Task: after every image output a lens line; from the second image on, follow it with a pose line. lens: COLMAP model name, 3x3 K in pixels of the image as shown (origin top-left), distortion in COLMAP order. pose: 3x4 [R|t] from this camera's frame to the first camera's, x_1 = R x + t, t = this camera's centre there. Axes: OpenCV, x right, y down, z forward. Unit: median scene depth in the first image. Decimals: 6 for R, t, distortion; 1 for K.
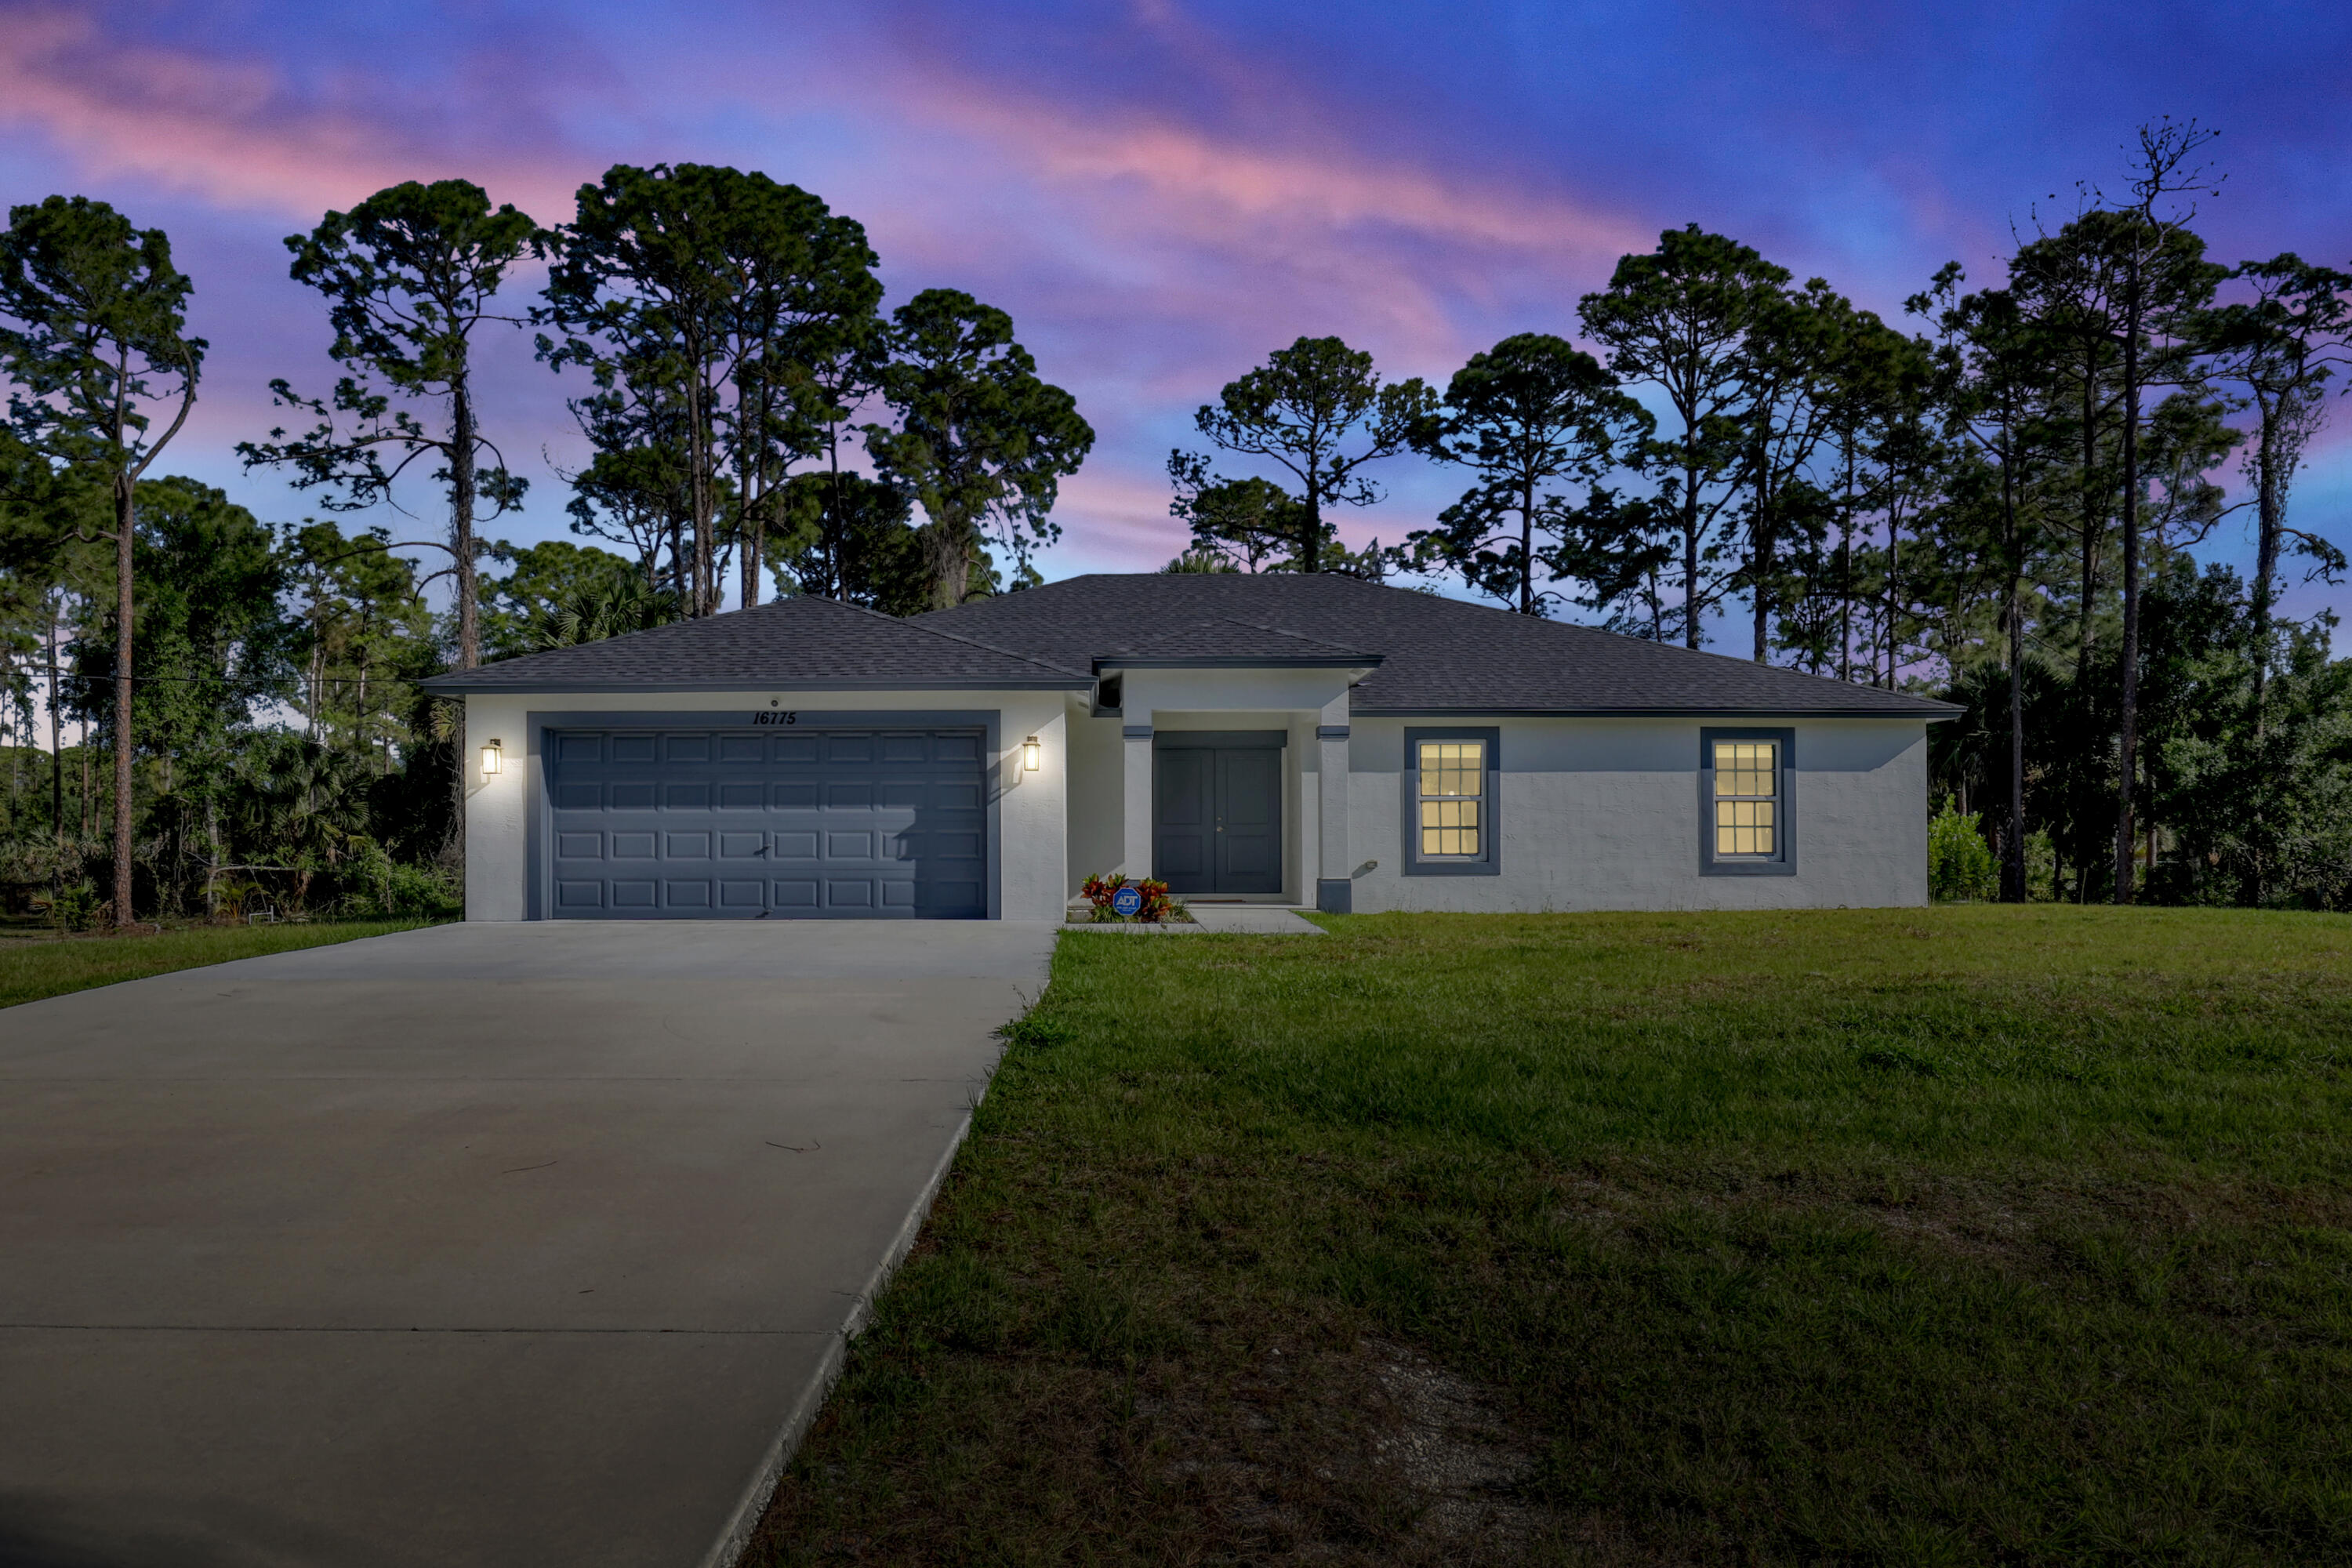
lens RADIAL K [[1688.3, 0, 1158.2], [0, 1688.3, 845.3], [0, 0, 1]] dist [0.004255, 0.003704]
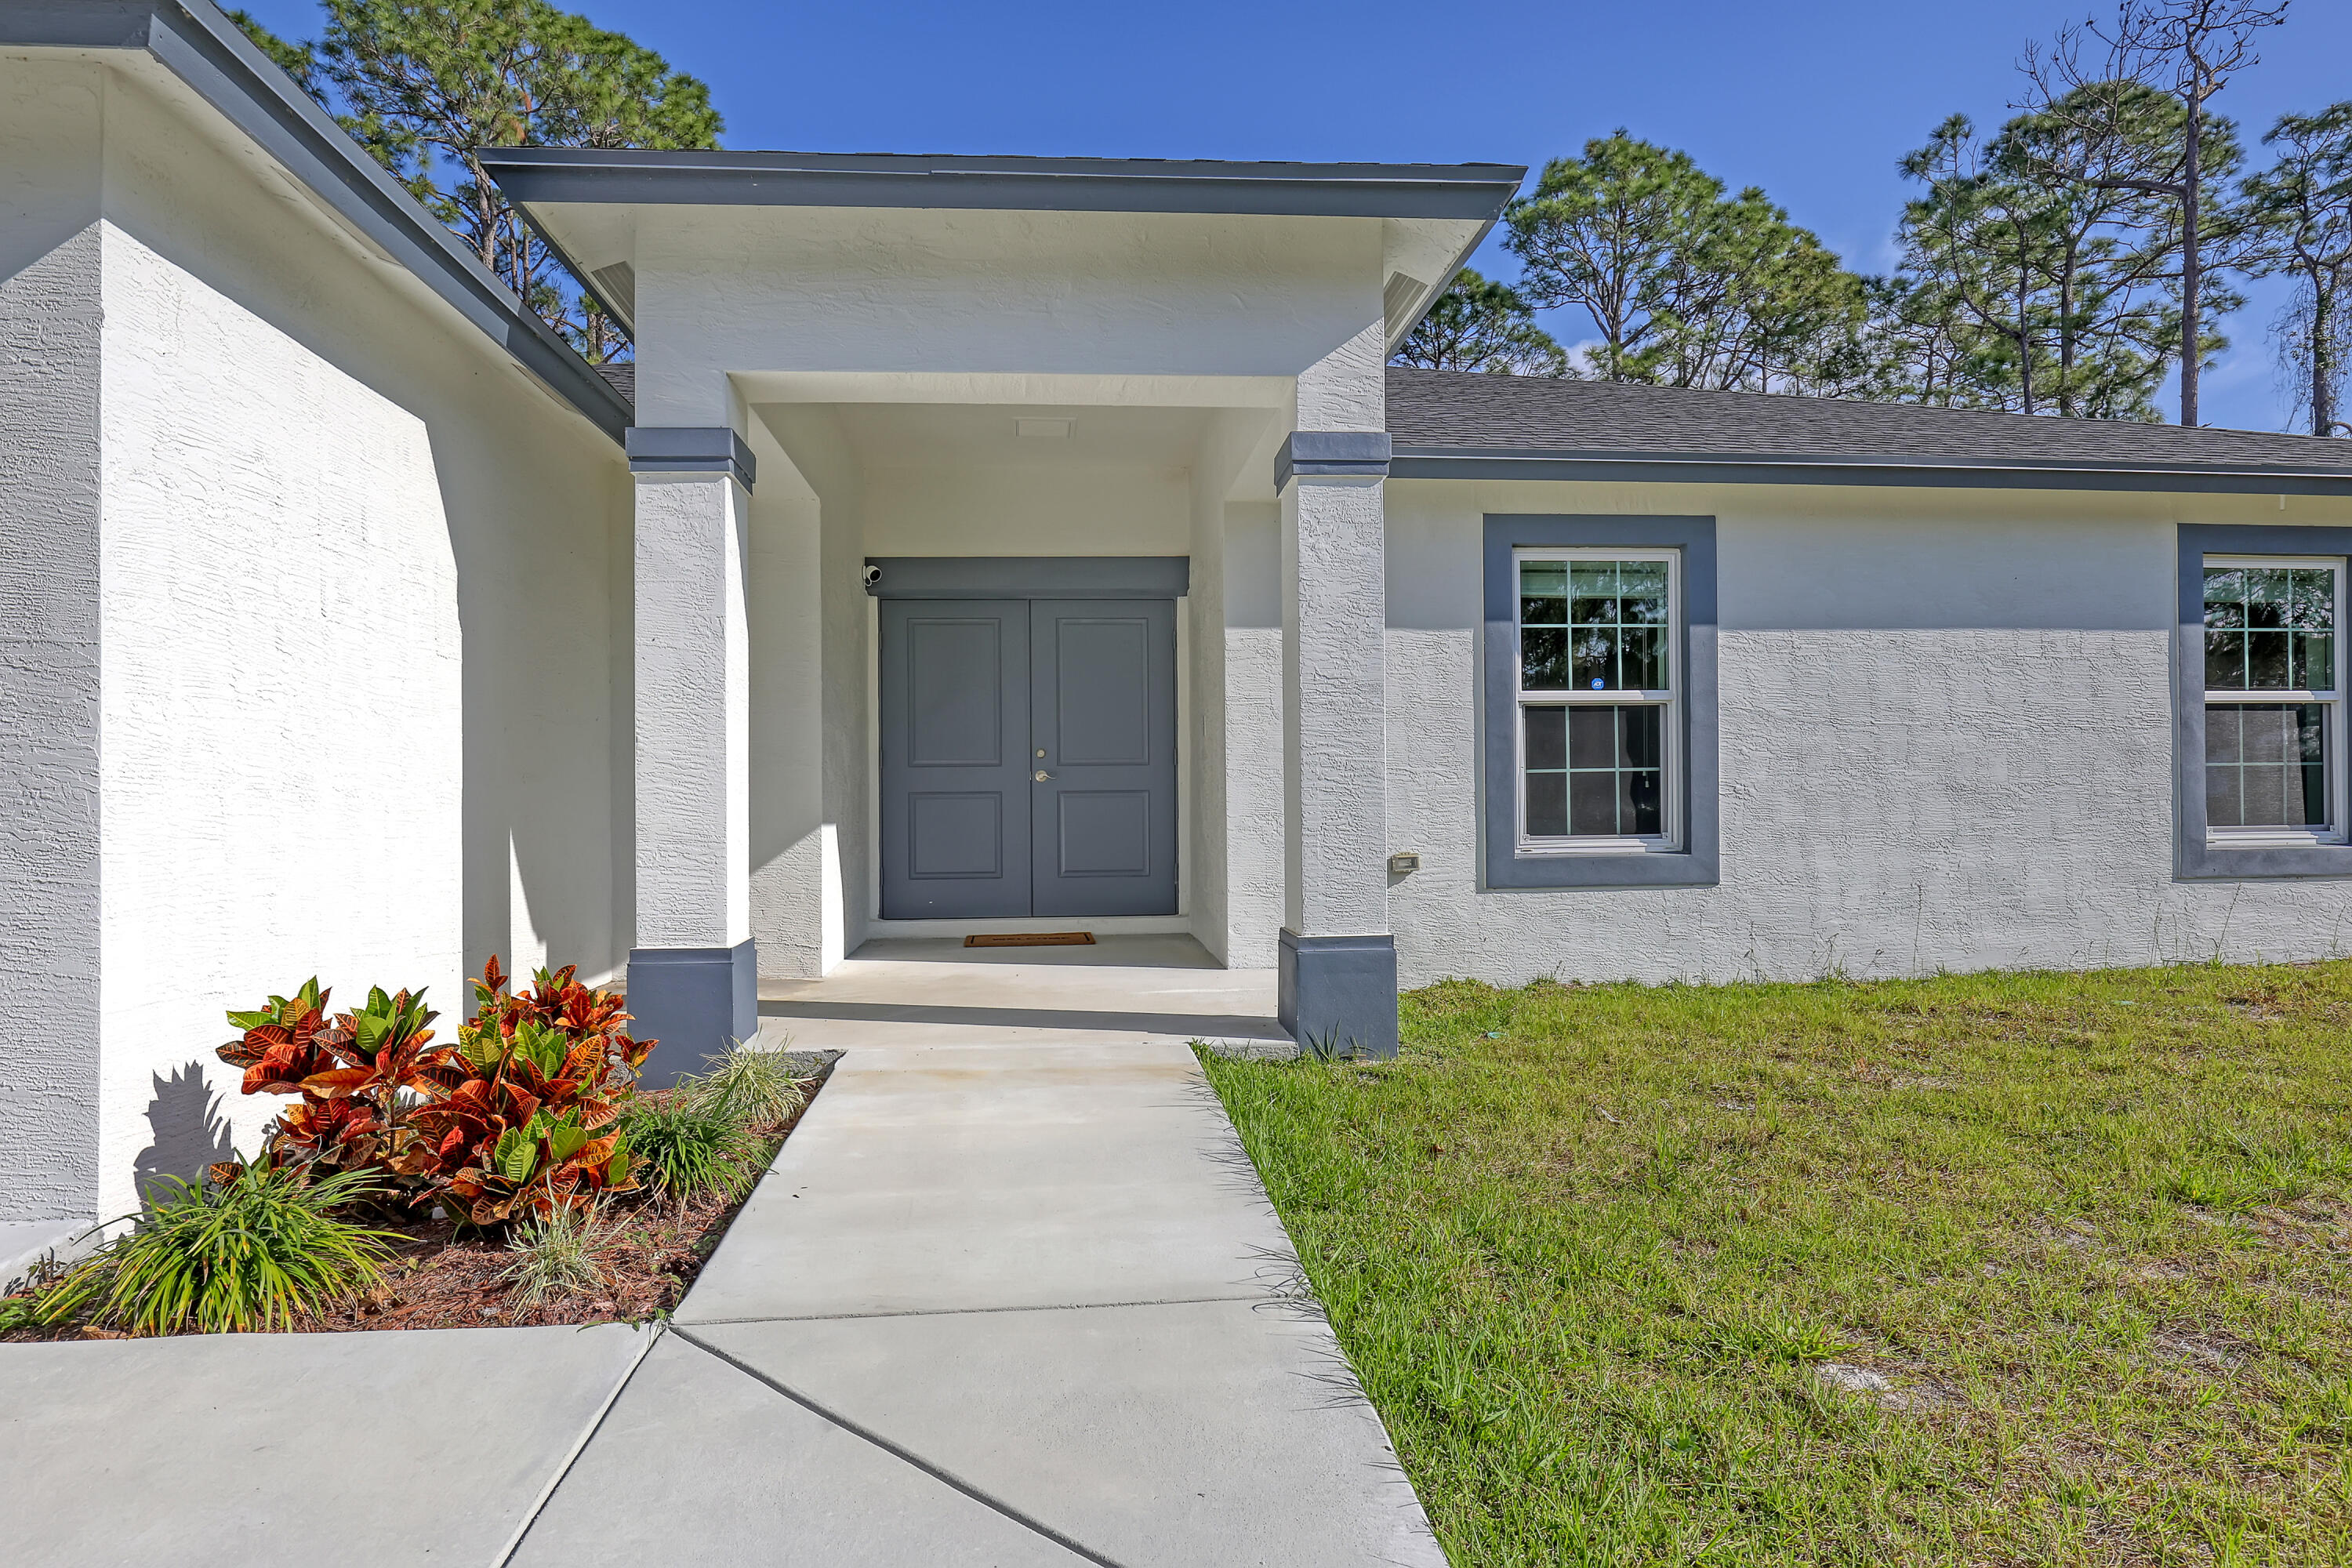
lens RADIAL K [[1313.0, 0, 1176.0], [0, 1313.0, 784.0], [0, 0, 1]] dist [0.018851, 0.000656]
pose [[0.998334, -0.006275, 0.057349, 0.019262], [0.006324, 0.999980, -0.000684, -0.002486], [-0.057343, 0.001045, 0.998354, 0.241333]]
